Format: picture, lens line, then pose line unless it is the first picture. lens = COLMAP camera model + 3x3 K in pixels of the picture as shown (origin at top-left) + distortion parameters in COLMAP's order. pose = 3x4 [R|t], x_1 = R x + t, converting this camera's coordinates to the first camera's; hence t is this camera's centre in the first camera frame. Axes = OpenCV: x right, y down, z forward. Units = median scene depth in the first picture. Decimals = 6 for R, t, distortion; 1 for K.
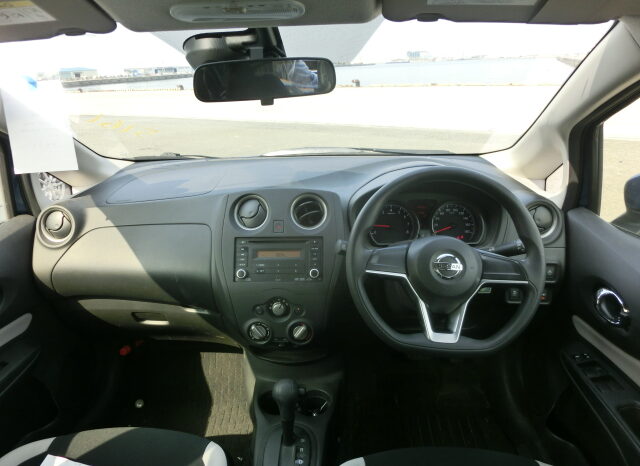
lens RADIAL K [[449.6, 0, 320.0], [0, 449.6, 233.0], [0, 0, 1]] dist [-0.038700, 0.001560]
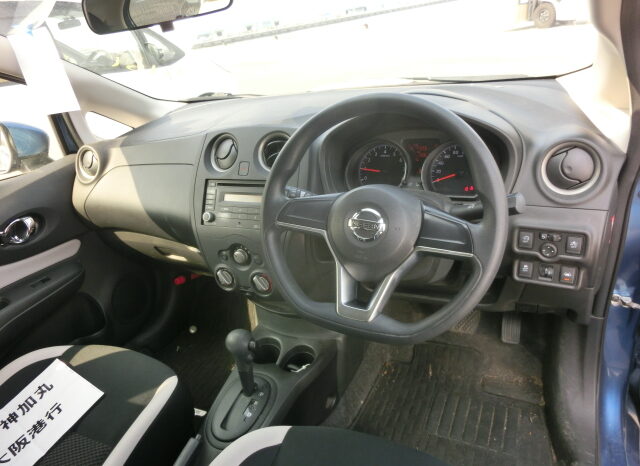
lens RADIAL K [[449.6, 0, 320.0], [0, 449.6, 233.0], [0, 0, 1]] dist [-0.038700, 0.001560]
pose [[0.916322, 0.078985, -0.392575, 0.402036], [-0.028649, 0.990773, 0.132470, -0.009353], [0.399416, -0.110139, 0.910130, 0.199454]]
